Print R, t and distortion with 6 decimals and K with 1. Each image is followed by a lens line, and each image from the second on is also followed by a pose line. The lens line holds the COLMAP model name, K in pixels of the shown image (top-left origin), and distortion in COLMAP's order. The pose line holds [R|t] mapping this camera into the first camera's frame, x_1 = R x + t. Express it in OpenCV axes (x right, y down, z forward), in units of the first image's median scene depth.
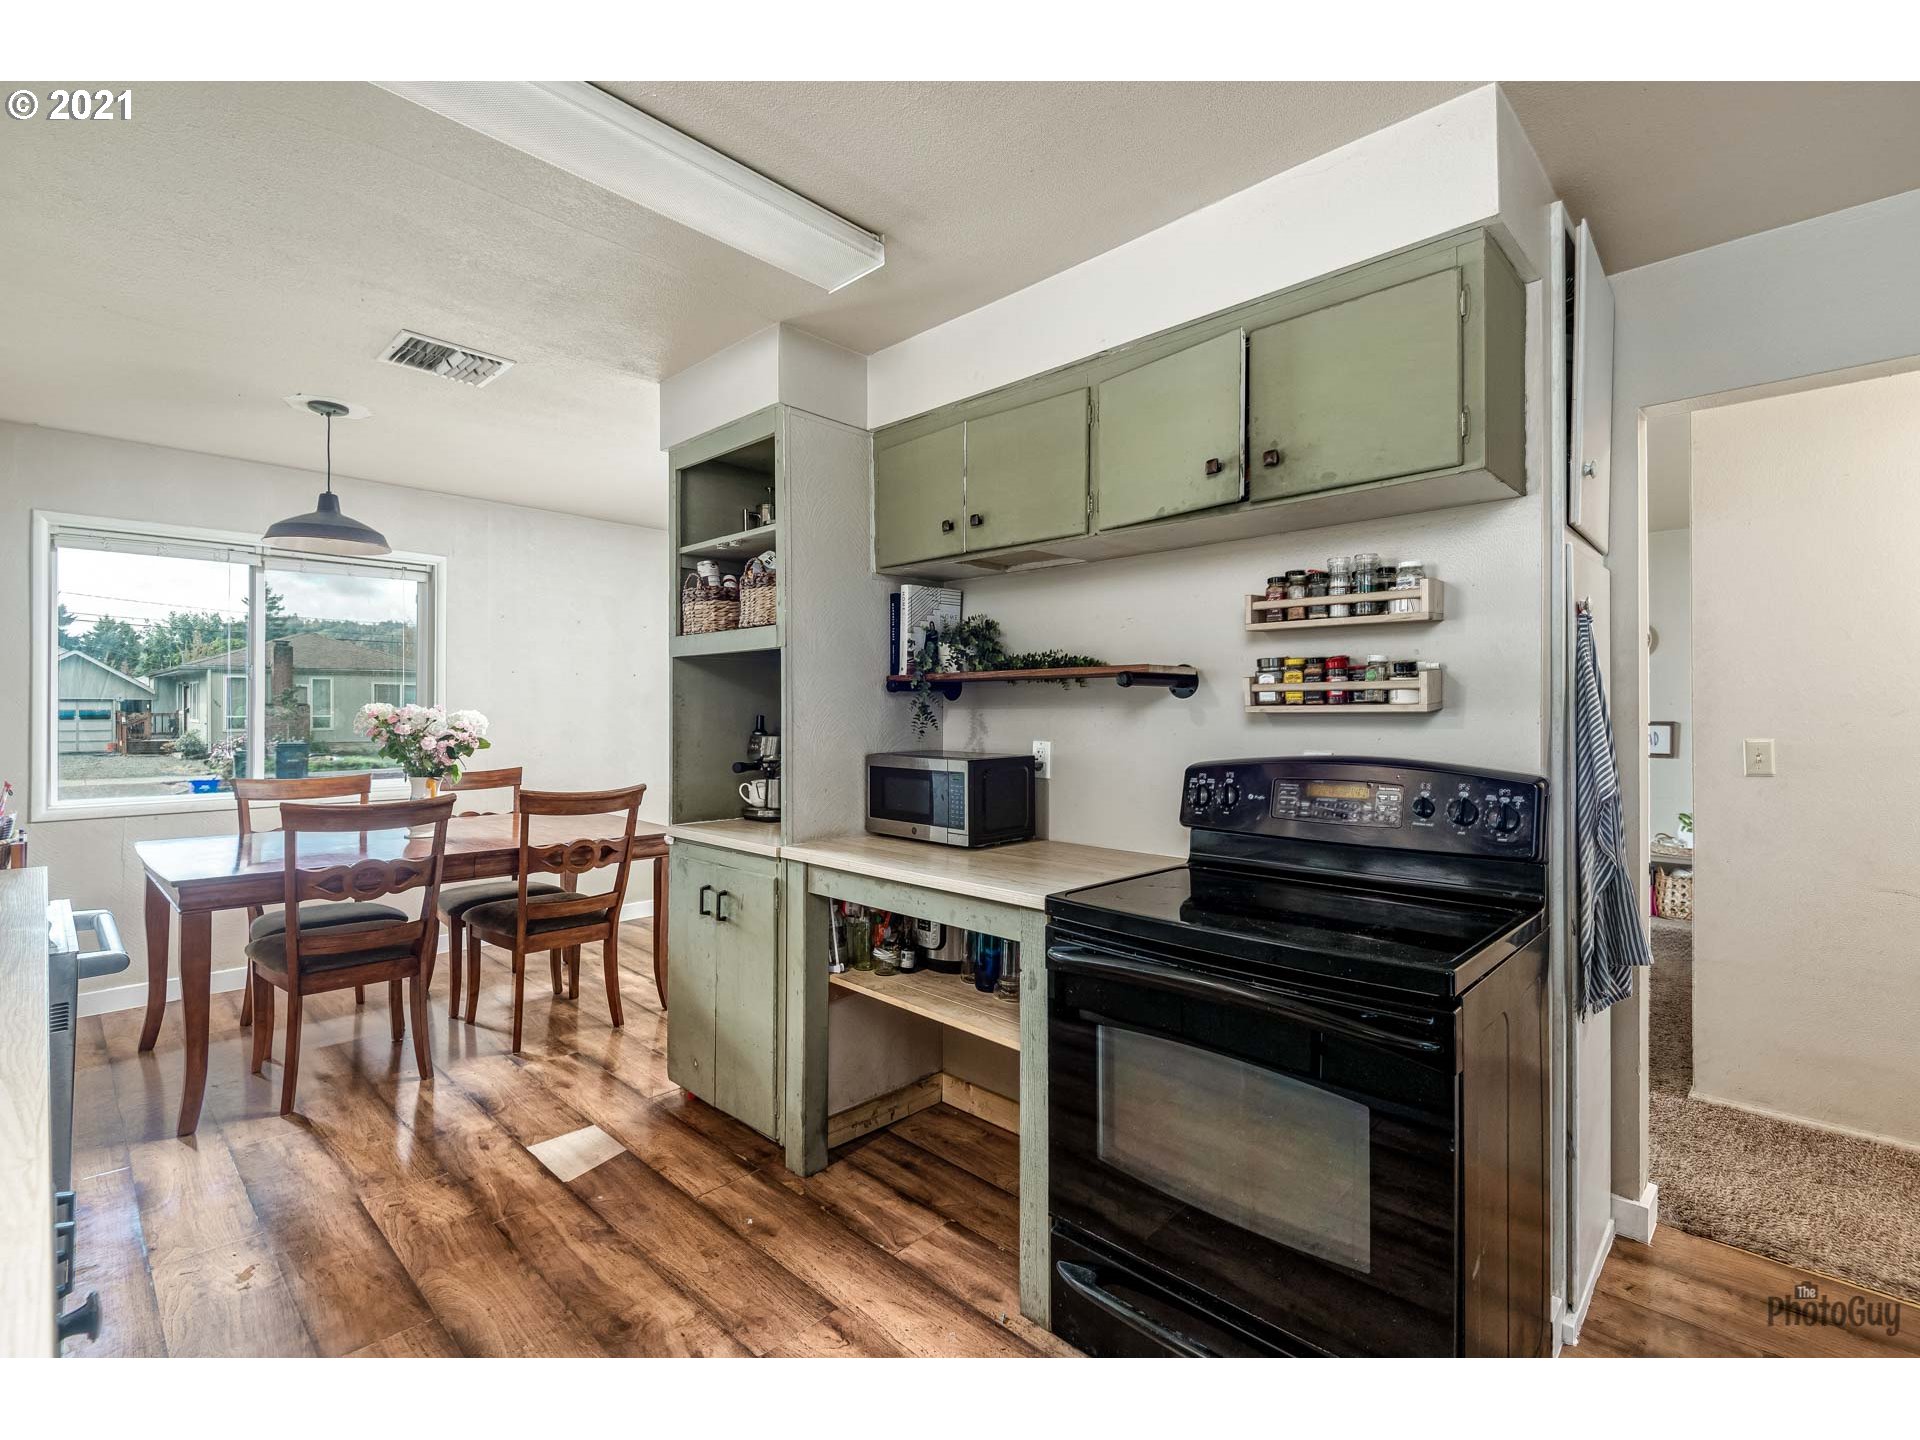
lens RADIAL K [[872.4, 0, 969.2], [0, 872.4, 716.2], [0, 0, 1]] dist [0.025344, -0.013509]
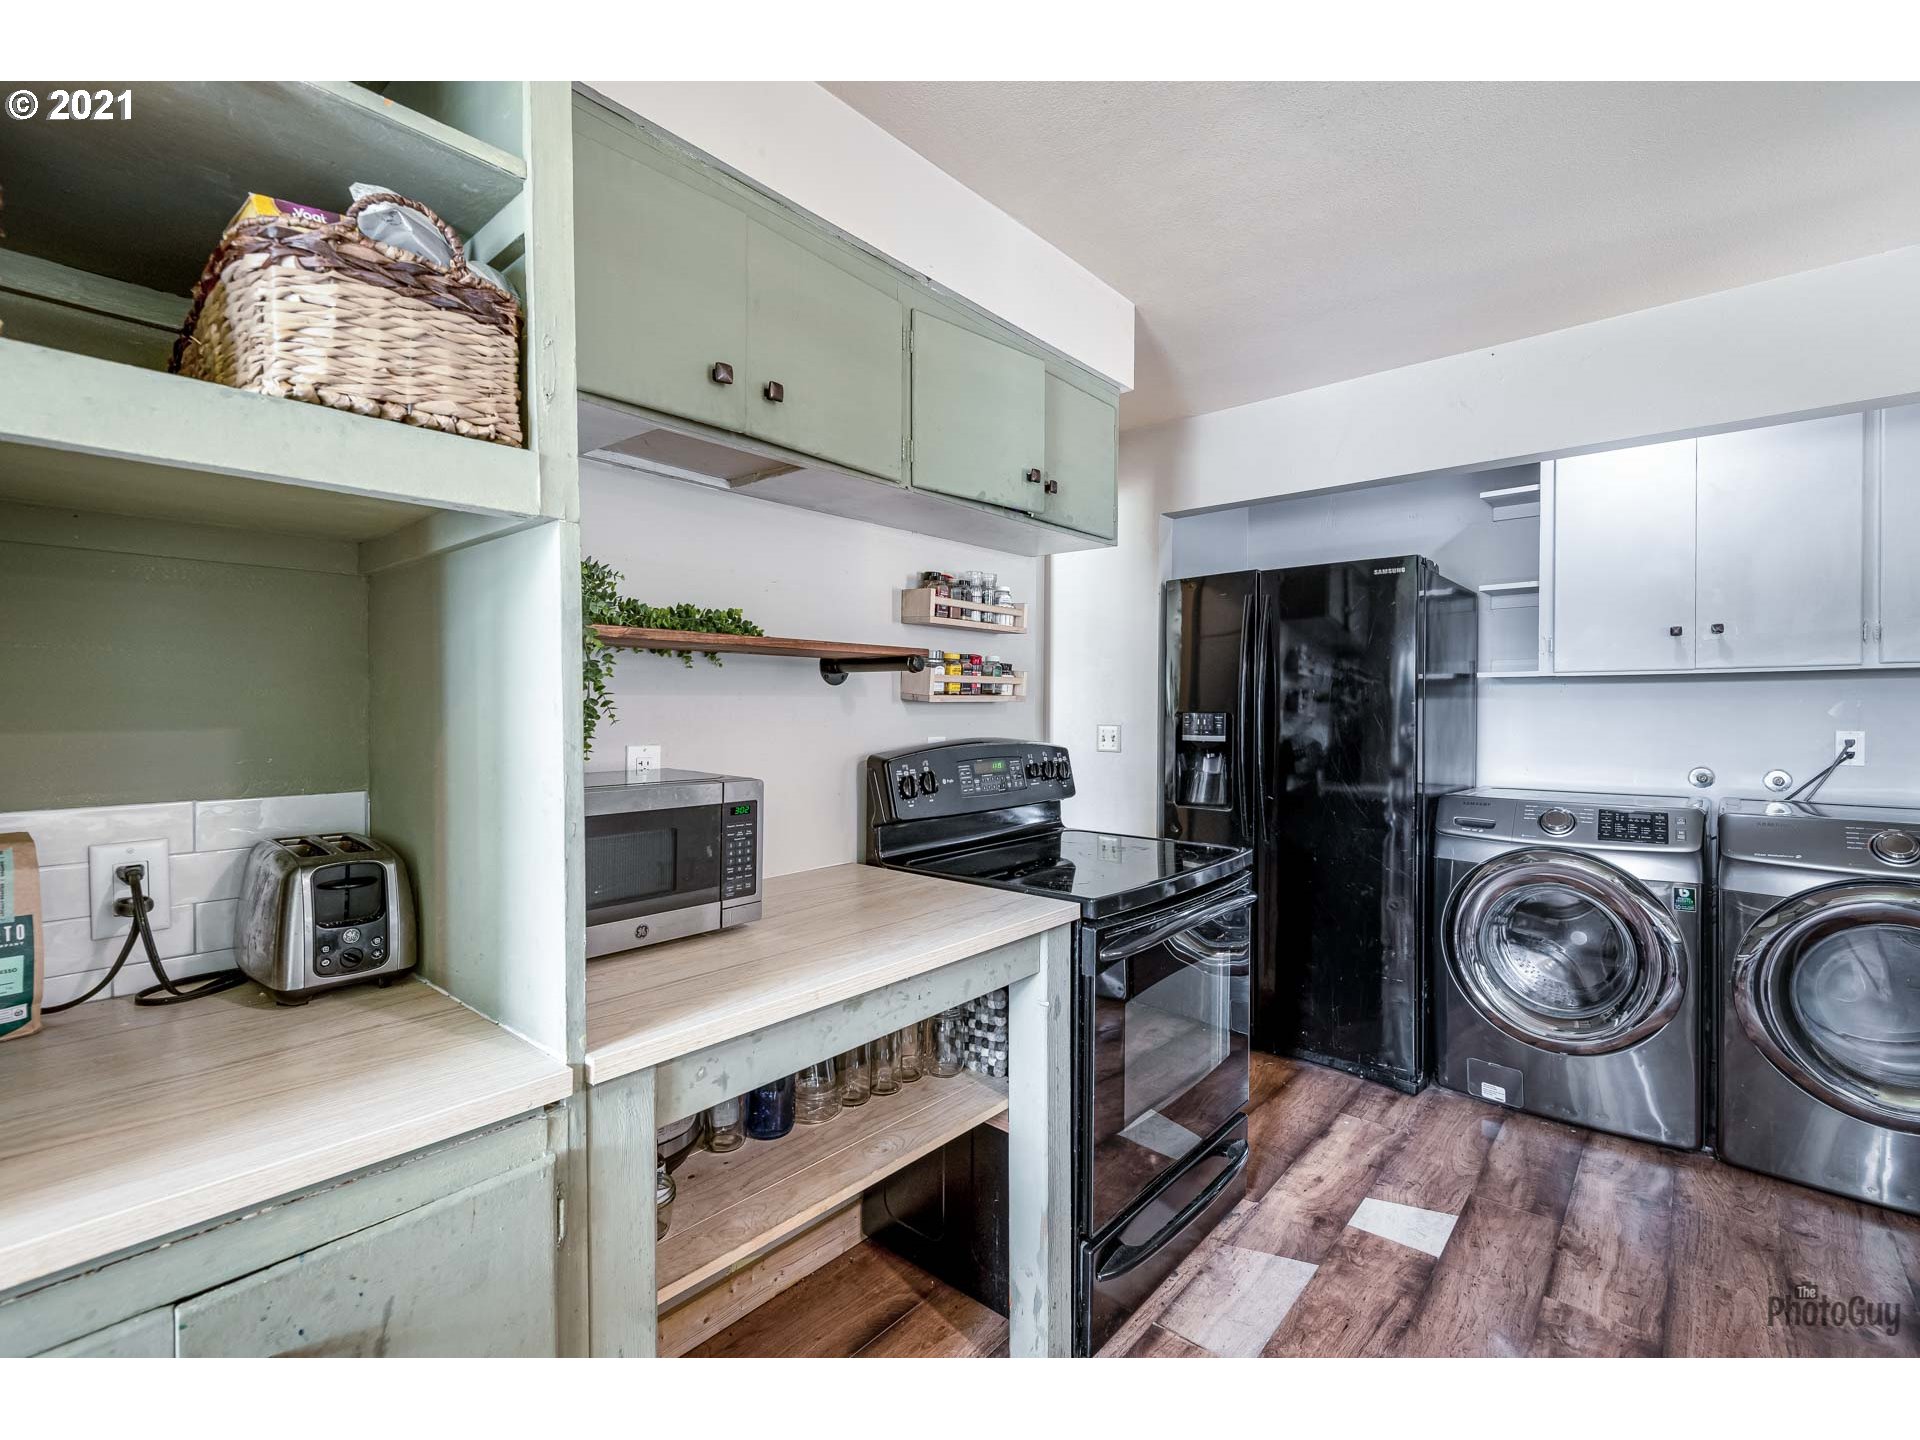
lens RADIAL K [[872.4, 0, 969.2], [0, 872.4, 716.2], [0, 0, 1]] dist [0.025344, -0.013509]
pose [[-0.070137, -0.018319, 0.997369, -0.712872], [-0.002716, 0.999831, 0.018174, -0.005934], [-0.997534, -0.001434, -0.070175, 1.025202]]
